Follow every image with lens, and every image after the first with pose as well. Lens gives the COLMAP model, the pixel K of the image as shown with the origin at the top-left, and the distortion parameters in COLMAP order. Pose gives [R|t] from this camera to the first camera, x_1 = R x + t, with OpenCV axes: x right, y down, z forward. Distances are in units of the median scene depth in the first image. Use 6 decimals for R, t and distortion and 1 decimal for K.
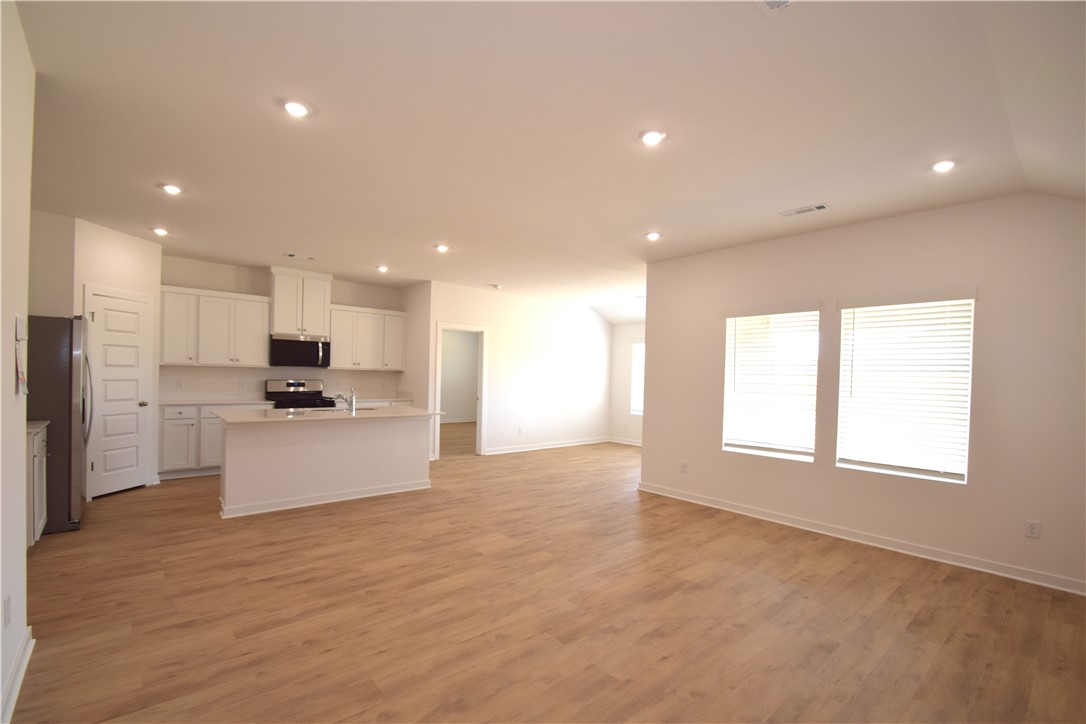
lens RADIAL K [[479.3, 0, 541.5], [0, 479.3, 374.3], [0, 0, 1]] dist [0.005056, -0.011857]
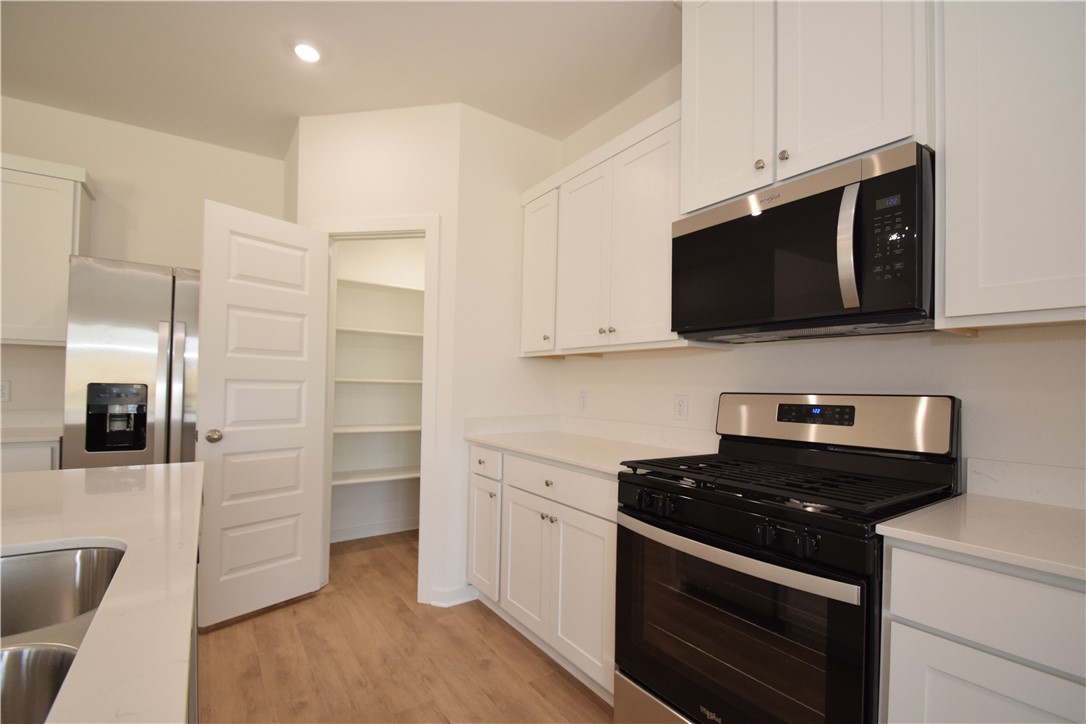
lens RADIAL K [[479.3, 0, 532.7], [0, 479.3, 384.7], [0, 0, 1]] dist [0.005056, -0.011857]
pose [[-0.110074, -0.028797, -0.993506, -0.403944], [-0.024436, 0.999356, -0.026259, 0.025601], [0.993623, 0.021387, -0.110707, 1.355876]]
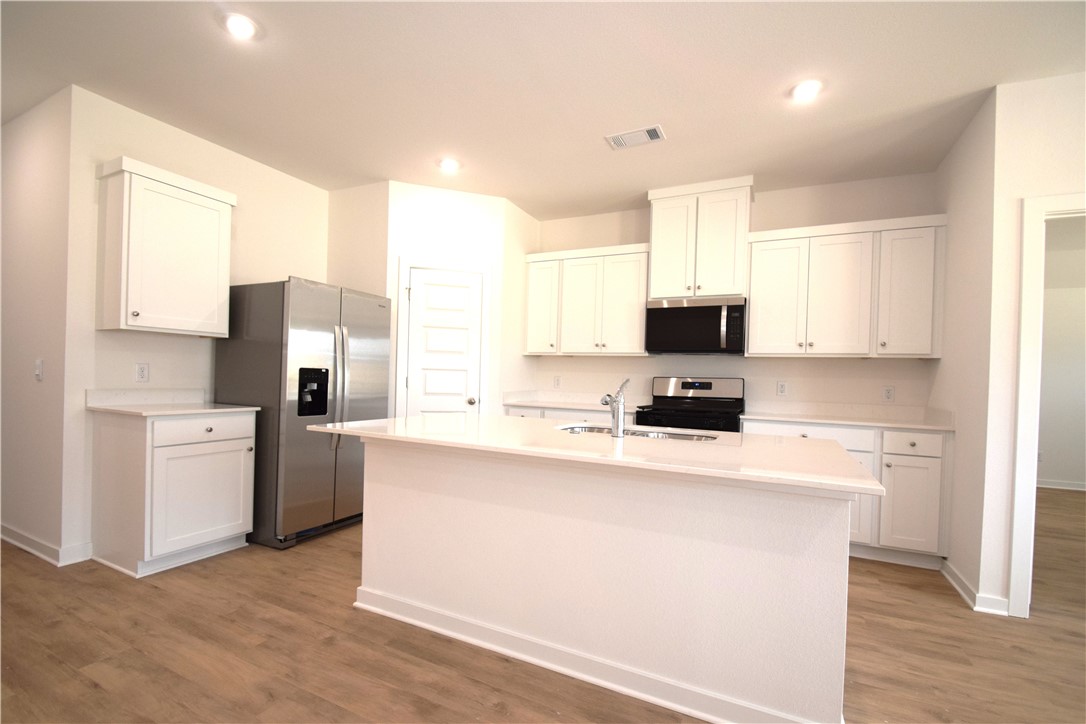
lens RADIAL K [[479.3, 0, 538.8], [0, 479.3, 379.8], [0, 0, 1]] dist [0.005056, -0.011857]
pose [[0.377609, -0.010995, -0.925900, -0.067478], [-0.019790, 0.999605, -0.019942, 0.045745], [0.925754, 0.025854, 0.377242, 0.916640]]
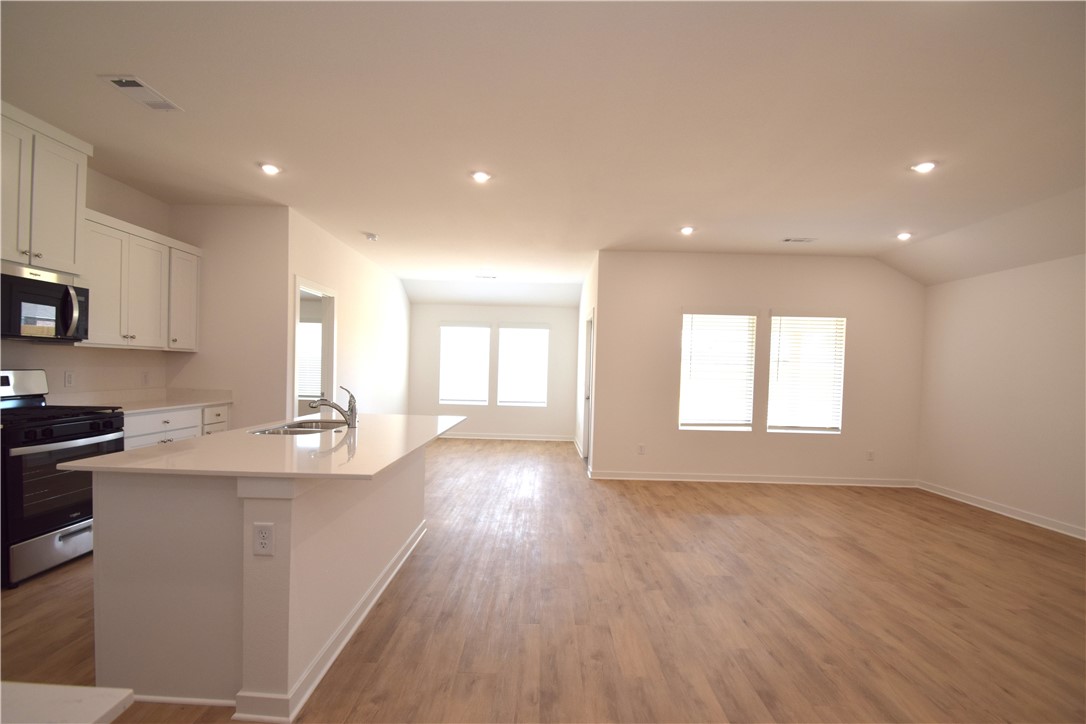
lens RADIAL K [[479.3, 0, 541.2], [0, 479.3, 375.2], [0, 0, 1]] dist [0.005056, -0.011857]
pose [[0.660321, -0.016386, 0.750805, -0.766952], [-0.011283, 0.999433, 0.031735, -0.003898], [-0.750899, -0.029427, 0.659761, 0.549090]]
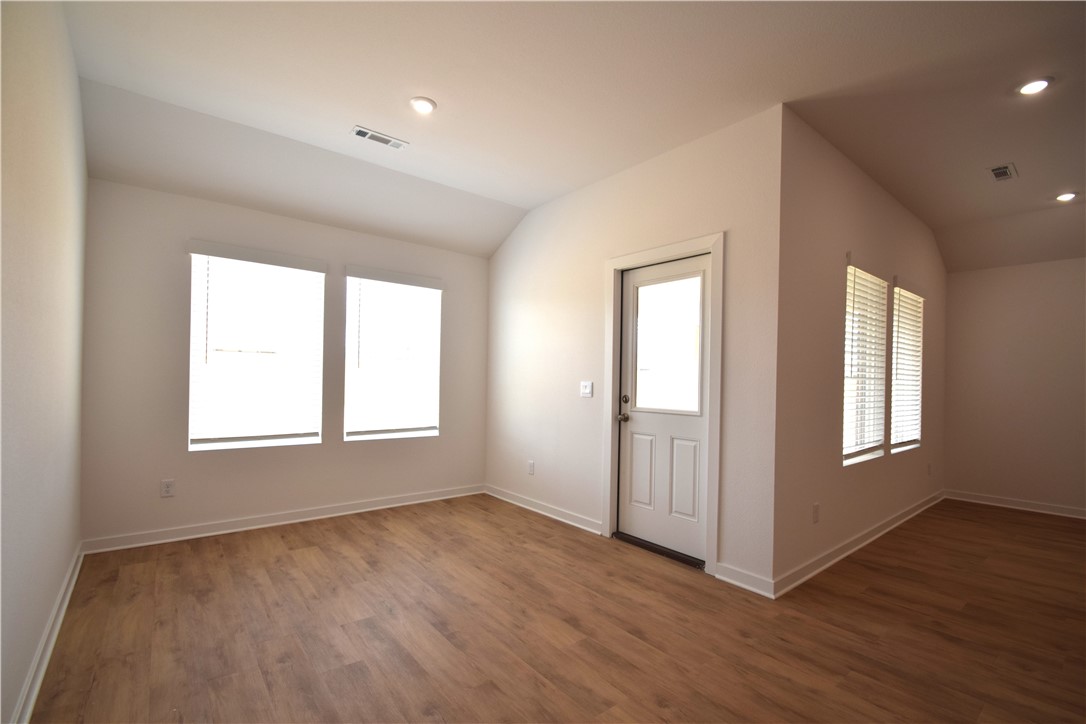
lens RADIAL K [[479.3, 0, 540.8], [0, 479.3, 380.3], [0, 0, 1]] dist [0.005056, -0.011857]
pose [[0.040095, -0.021451, 0.998966, -0.320242], [-0.019591, 0.999560, 0.022250, 0.037665], [-0.999004, -0.020463, 0.039658, 1.533715]]
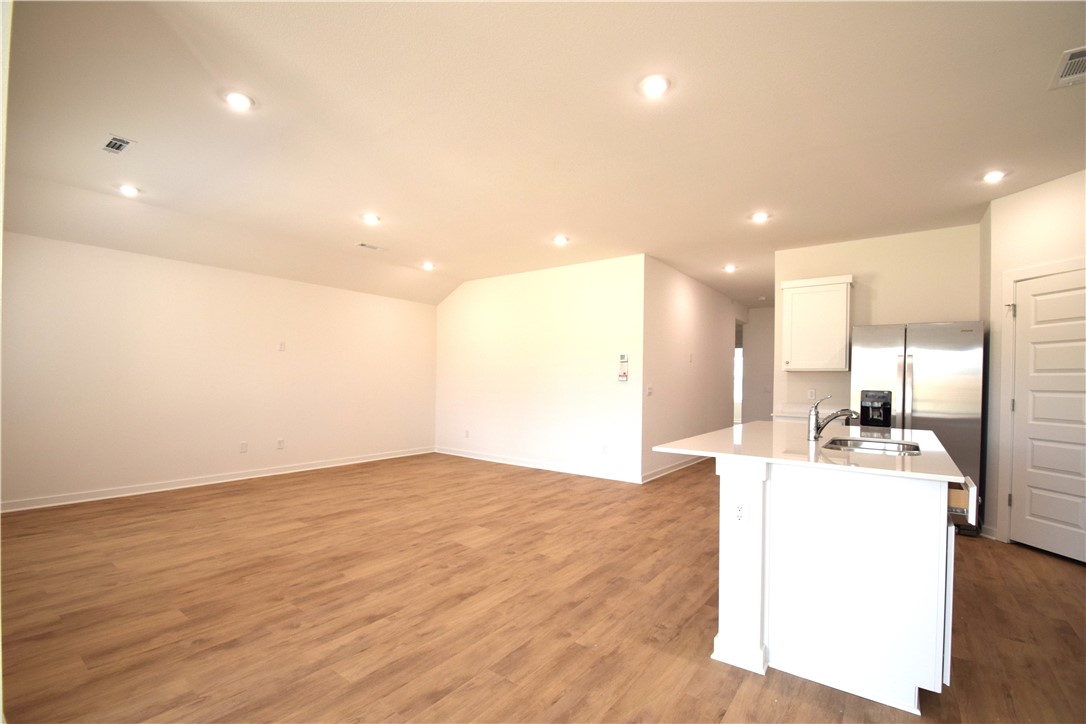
lens RADIAL K [[479.3, 0, 539.3], [0, 479.3, 373.1], [0, 0, 1]] dist [0.005056, -0.011857]
pose [[-0.978023, -0.044927, -0.203599, -0.014418], [-0.041722, 0.998929, -0.020011, 0.033334], [0.204280, -0.011076, -0.978850, 1.654428]]
